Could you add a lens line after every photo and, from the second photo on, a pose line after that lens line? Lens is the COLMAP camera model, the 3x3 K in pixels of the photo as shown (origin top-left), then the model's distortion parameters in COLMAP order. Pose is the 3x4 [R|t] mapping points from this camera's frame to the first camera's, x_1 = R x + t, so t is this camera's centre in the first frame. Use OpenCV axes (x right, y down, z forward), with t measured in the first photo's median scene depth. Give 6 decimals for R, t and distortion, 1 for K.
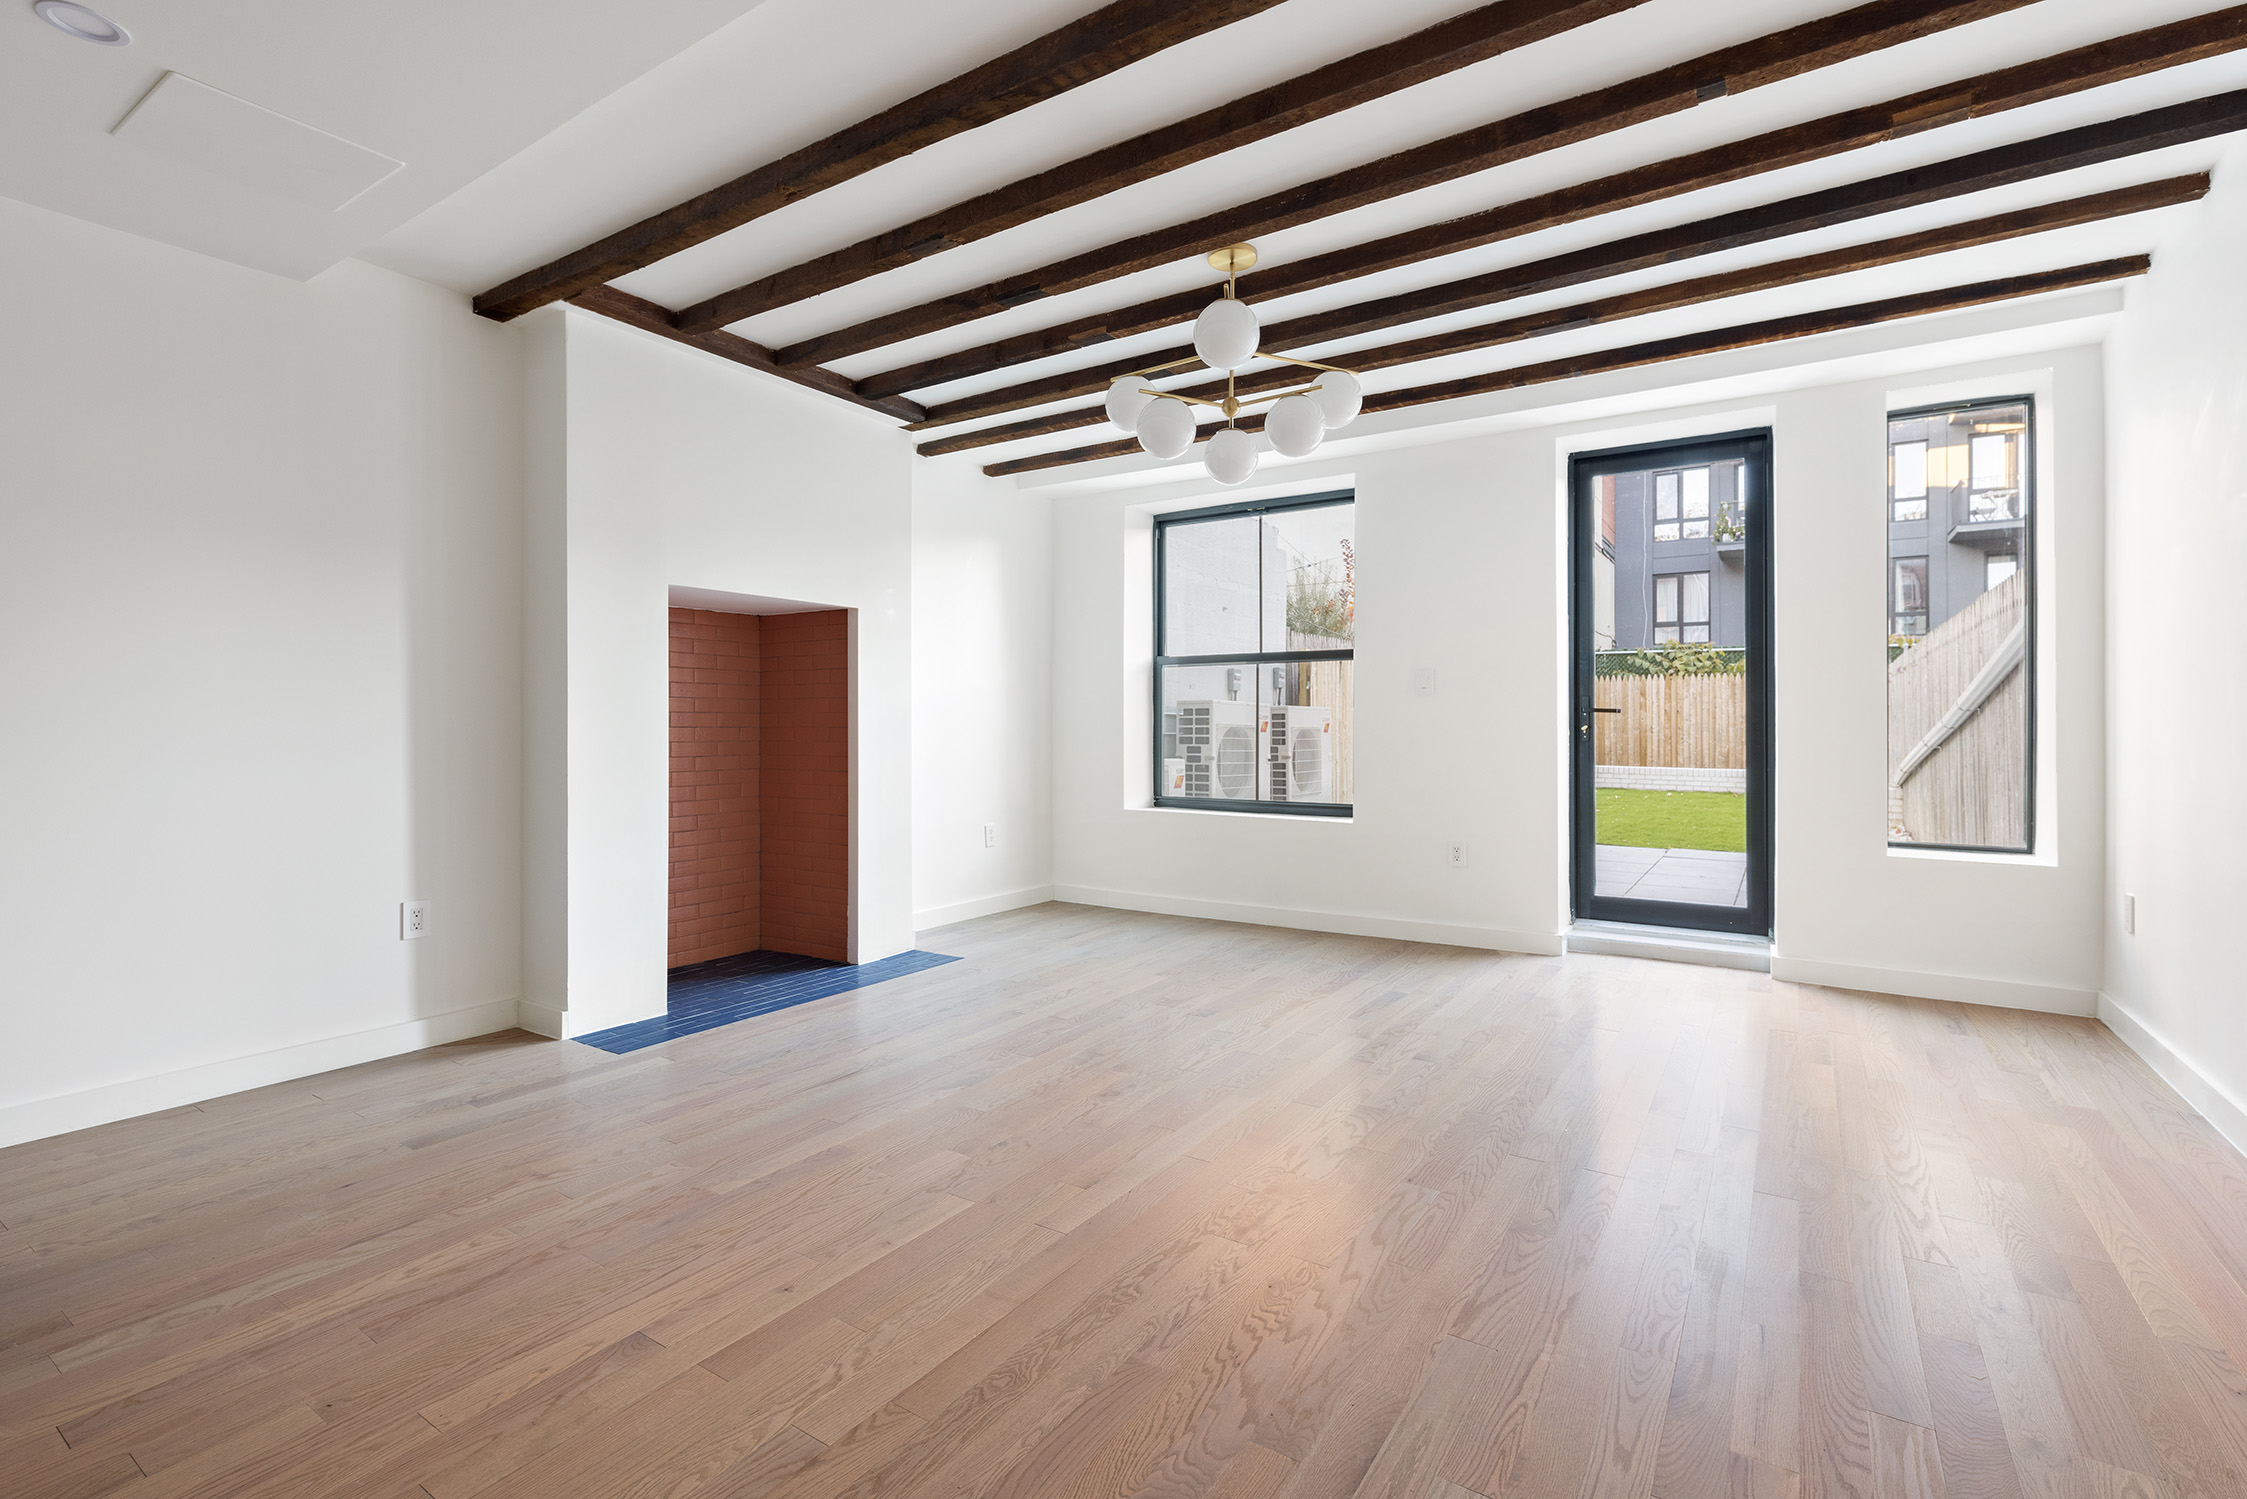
lens RADIAL K [[1022.3, 0, 1115.6], [0, 1022.3, 735.6], [0, 0, 1]] dist [0.003303, 0.000024]
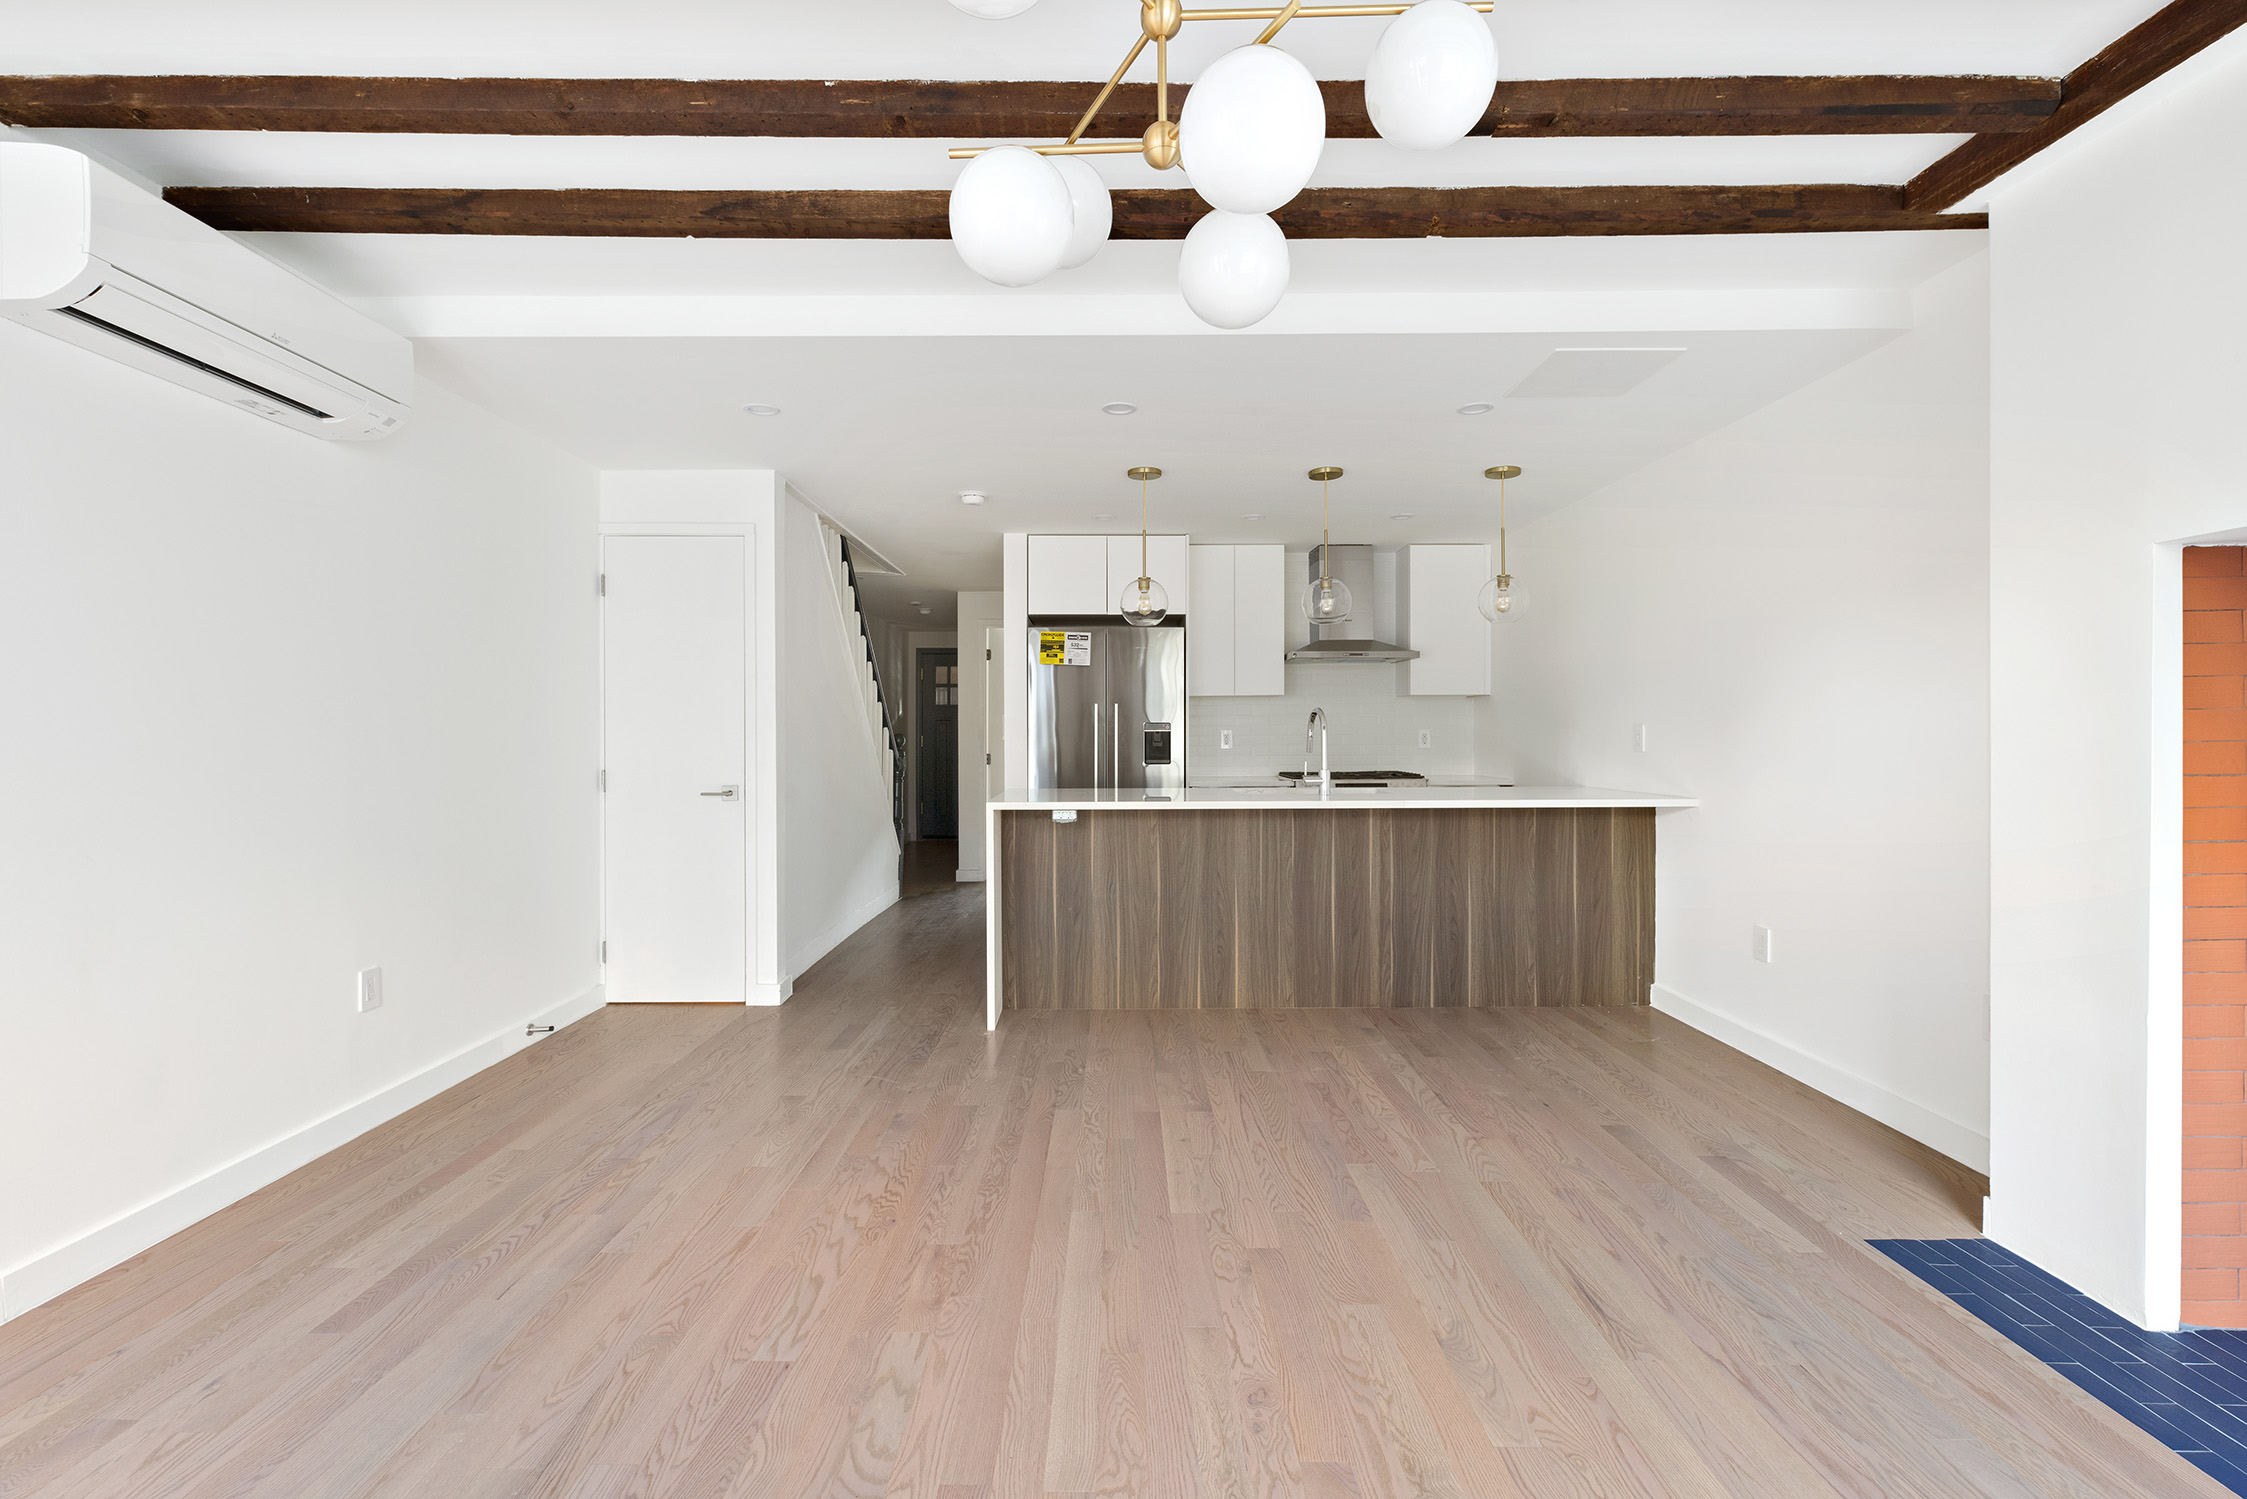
lens RADIAL K [[1022.3, 0, 1112.1], [0, 1022.3, 740.2], [0, 0, 1]] dist [0.003303, 0.000024]
pose [[-0.833963, 0.008567, -0.551753, 0.548084], [-0.000204, 0.999875, 0.015832, -0.089806], [0.551820, 0.013316, -0.833857, 1.924826]]
